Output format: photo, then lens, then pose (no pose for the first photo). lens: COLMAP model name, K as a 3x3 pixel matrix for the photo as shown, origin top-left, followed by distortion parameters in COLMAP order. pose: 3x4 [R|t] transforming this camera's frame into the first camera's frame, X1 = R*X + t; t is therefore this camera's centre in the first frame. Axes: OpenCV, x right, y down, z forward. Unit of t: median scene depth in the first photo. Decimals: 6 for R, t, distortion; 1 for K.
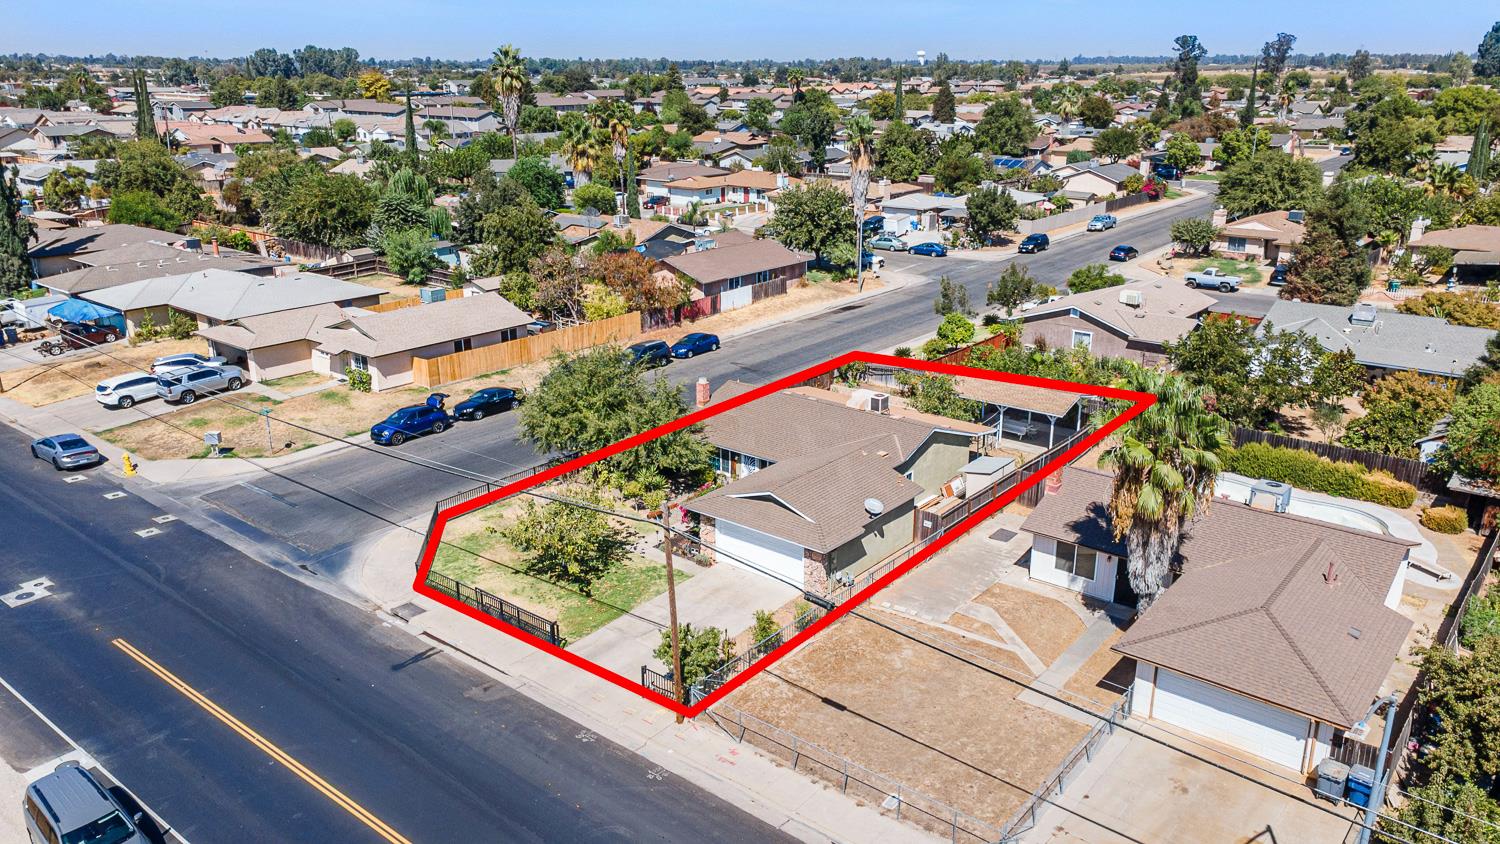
lens RADIAL K [[1094.7, 0, 748.0], [0, 1094.7, 416.6], [0, 0, 1]] dist [0.012094, 0.053151]
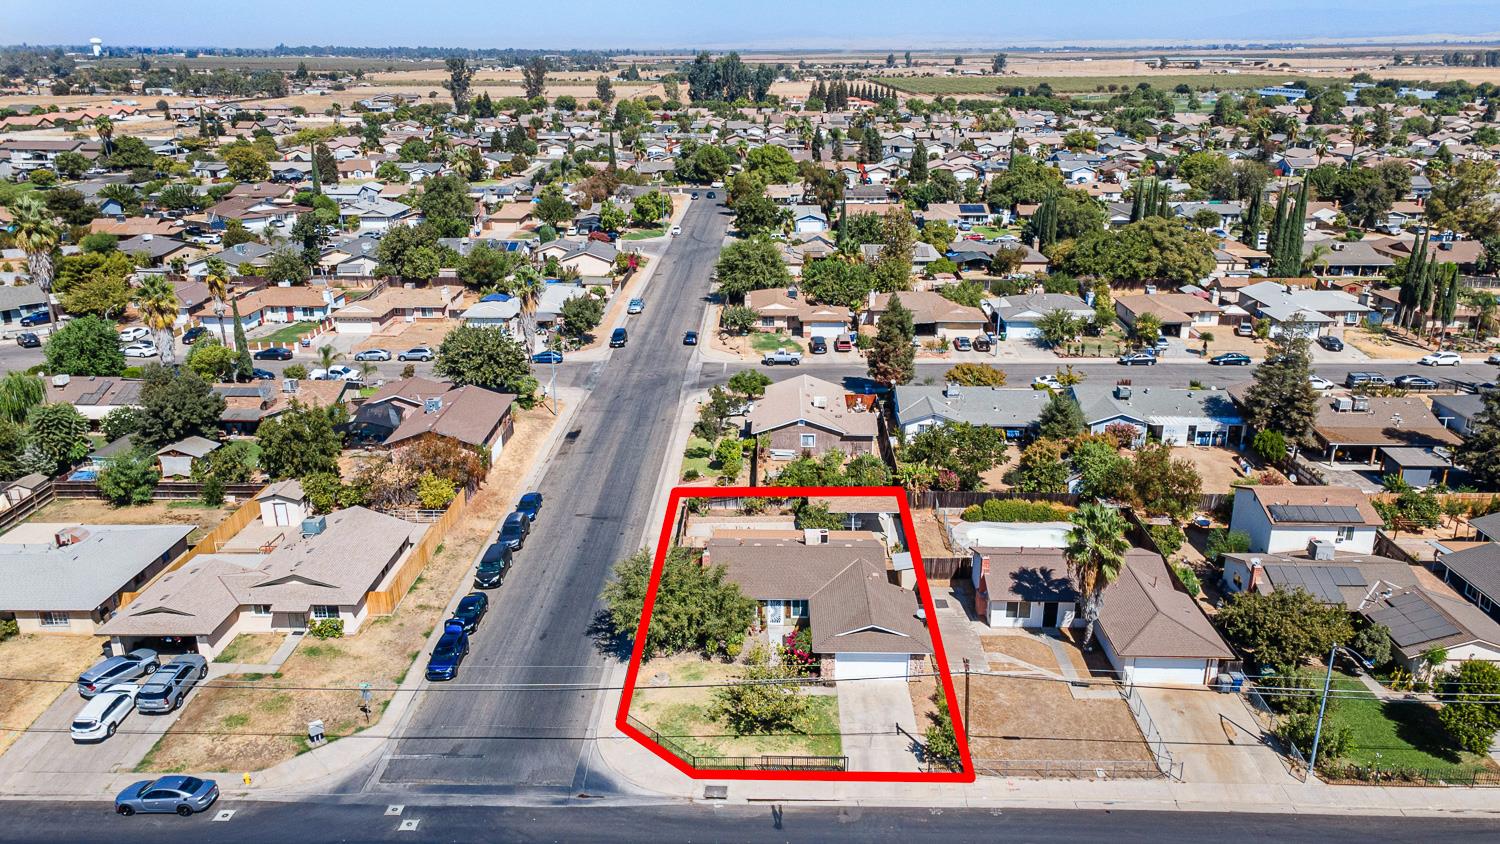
lens RADIAL K [[1088.3, 0, 747.2], [0, 1088.3, 417.5], [0, 0, 1]] dist [0.030334, 0.008354]
pose [[0.788064, -0.197288, 0.583123, -0.672290], [0.191134, 0.978855, 0.072867, -0.254809], [-0.585169, 0.054031, 0.809109, -0.104404]]
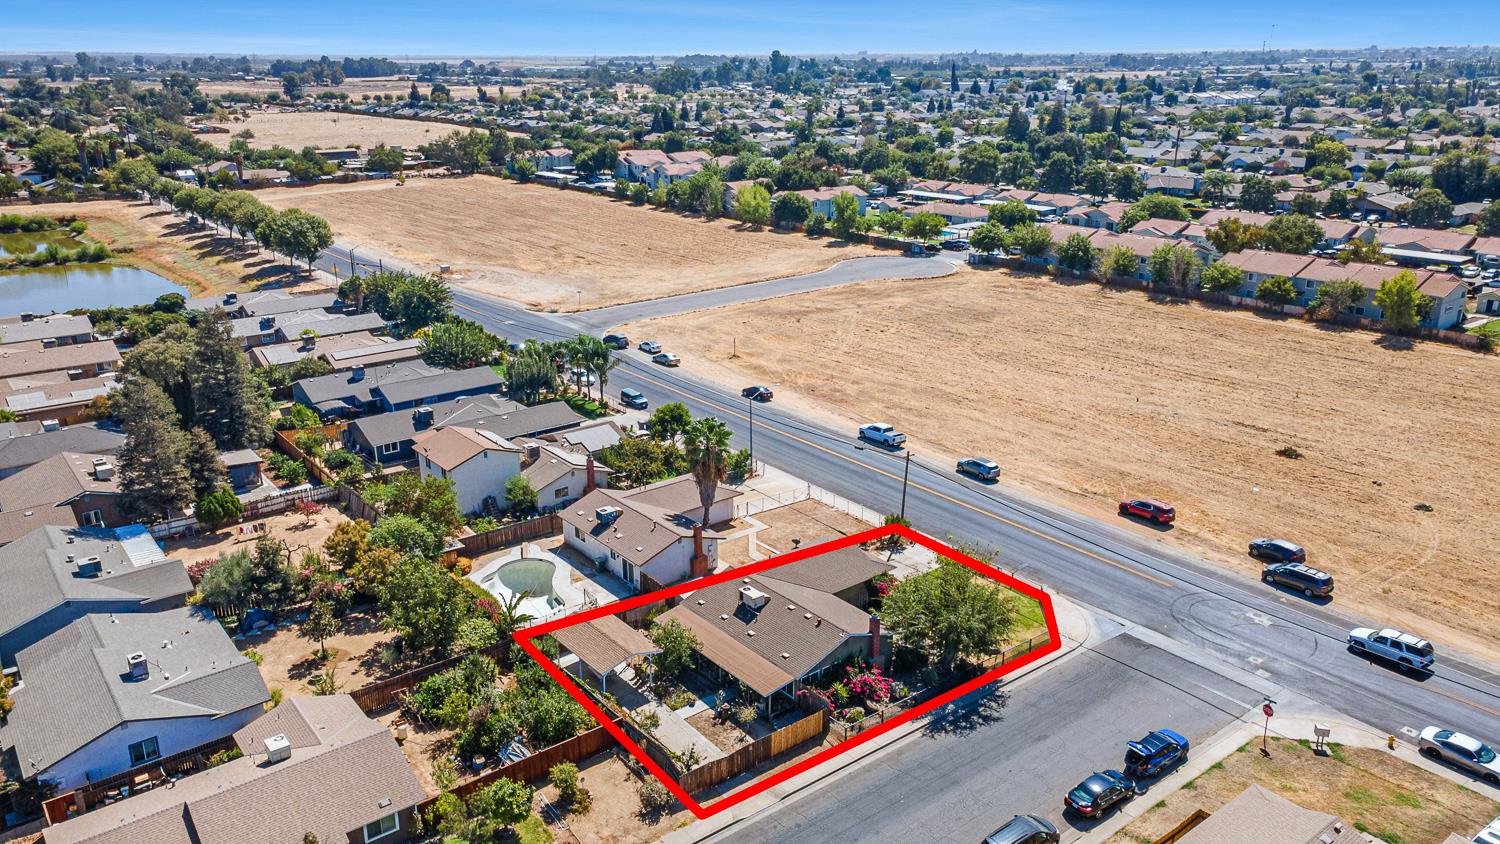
lens RADIAL K [[1094.7, 0, 748.0], [0, 1094.7, 416.6], [0, 0, 1]] dist [0.012094, 0.053151]
pose [[-0.976143, -0.063392, 0.207668, -0.130133], [0.071116, 0.810332, 0.581640, -0.857696], [-0.205151, 0.582532, -0.786492, 1.692686]]
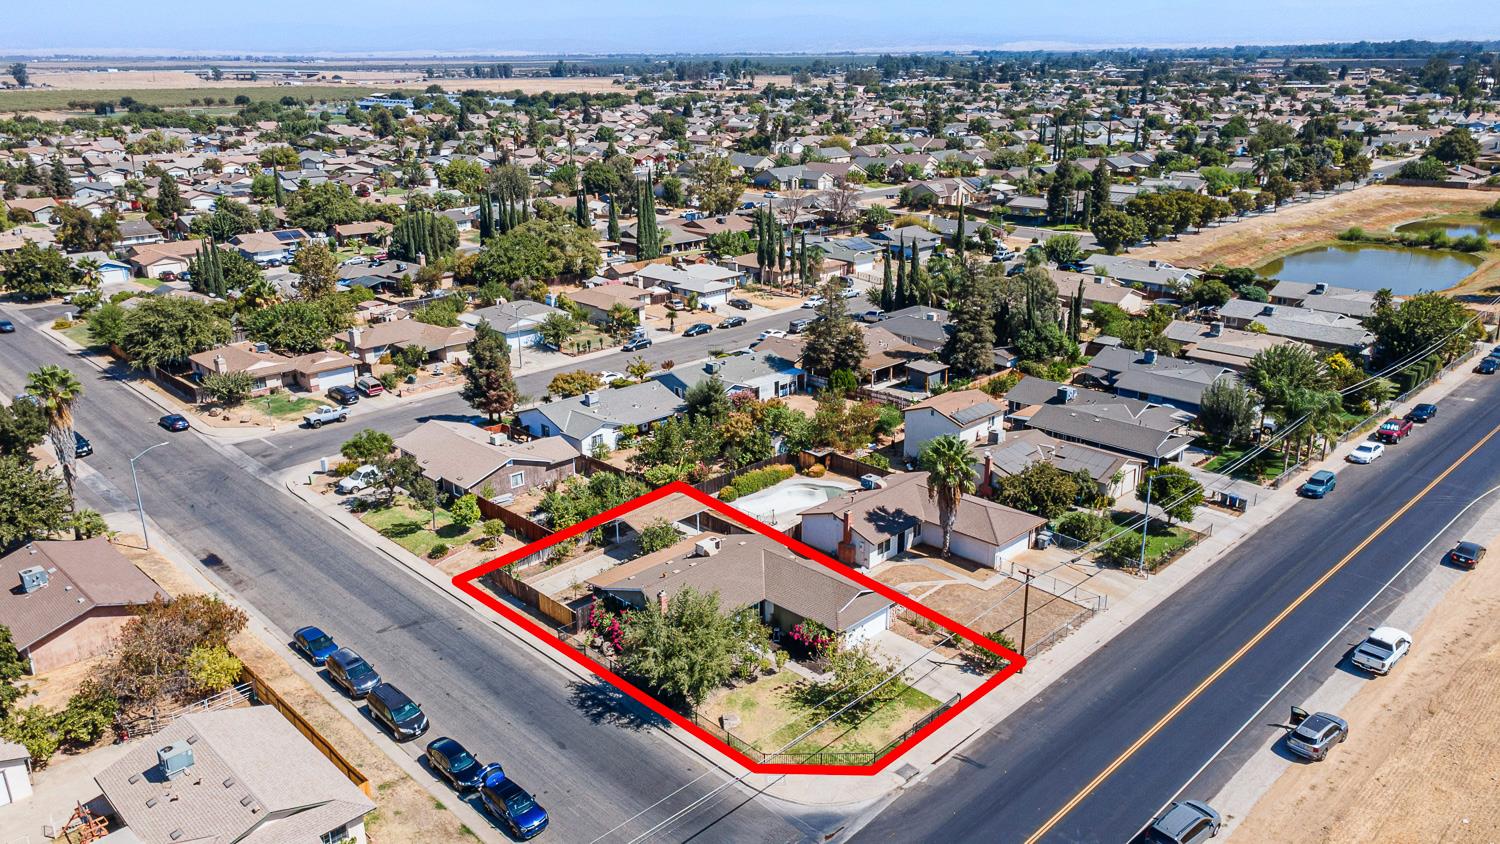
lens RADIAL K [[1088.3, 0, 747.2], [0, 1088.3, 417.5], [0, 0, 1]] dist [0.030334, 0.008354]
pose [[0.105746, -0.313354, 0.943730, -1.056215], [0.315703, 0.910531, 0.266956, -0.477460], [-0.942947, 0.269709, 0.195211, 0.542151]]
